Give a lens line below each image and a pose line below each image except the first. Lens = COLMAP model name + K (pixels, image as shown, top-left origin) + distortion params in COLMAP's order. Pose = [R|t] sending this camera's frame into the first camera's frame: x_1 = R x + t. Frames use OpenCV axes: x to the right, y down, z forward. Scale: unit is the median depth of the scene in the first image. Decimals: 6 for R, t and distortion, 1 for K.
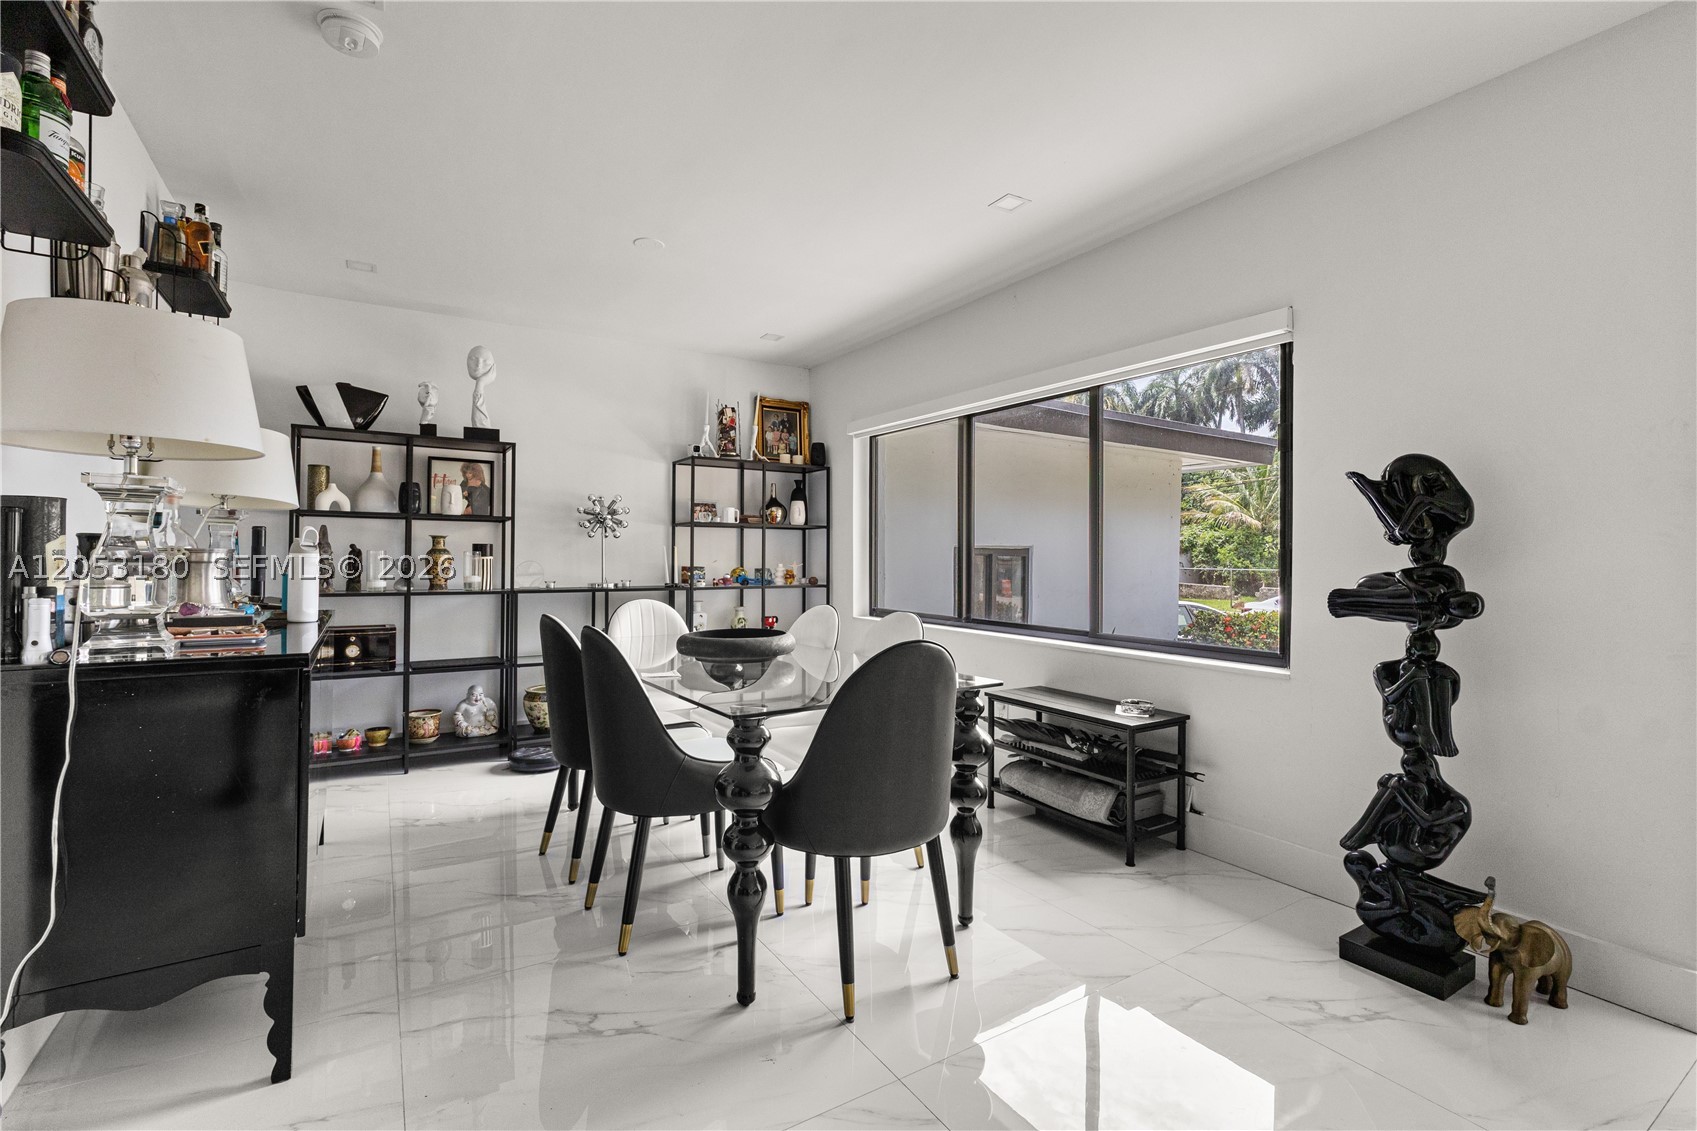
lens RADIAL K [[755.9, 0, 846.0], [0, 755.9, 557.7], [0, 0, 1]] dist [0.000556, -0.001783]
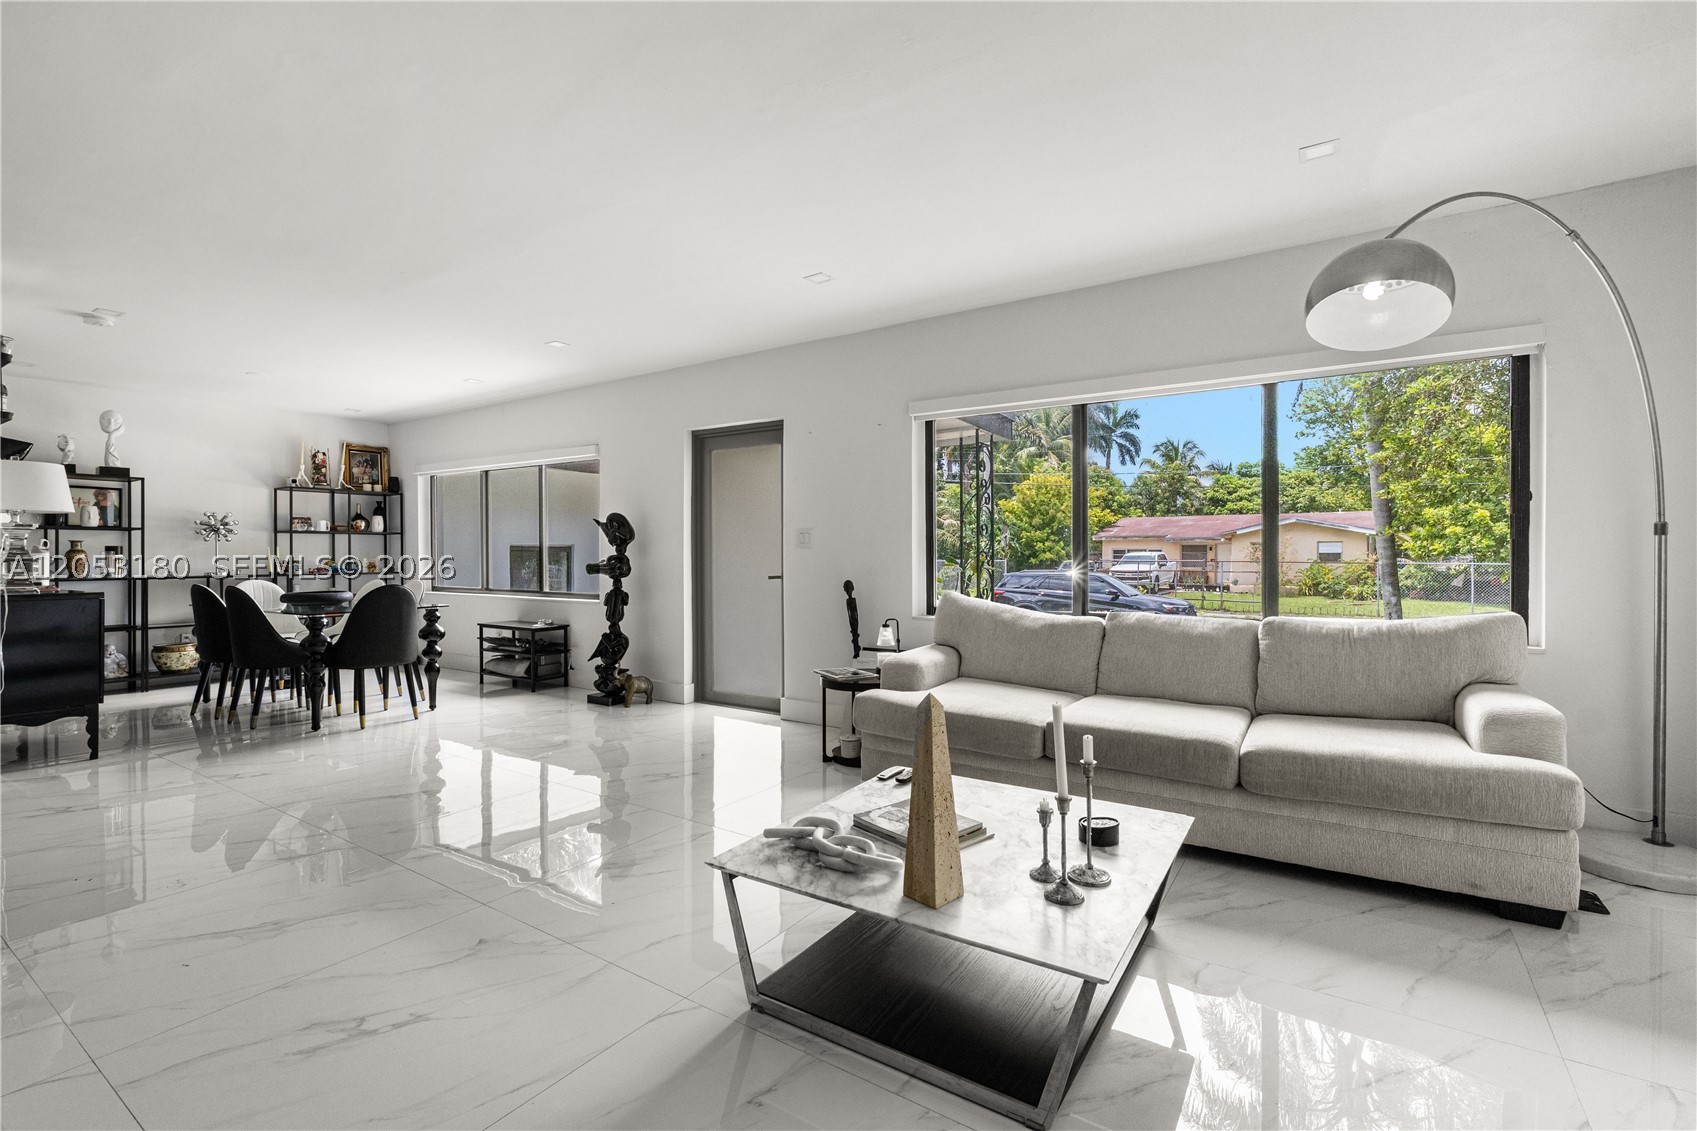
lens RADIAL K [[755.9, 0, 857.9], [0, 755.9, 557.4], [0, 0, 1]] dist [0.000556, -0.001783]
pose [[0.906317, -0.010010, 0.422480, 0.185785], [0.007138, 0.999939, 0.008379, 0.001485], [-0.422539, -0.004578, 0.906333, -0.850706]]
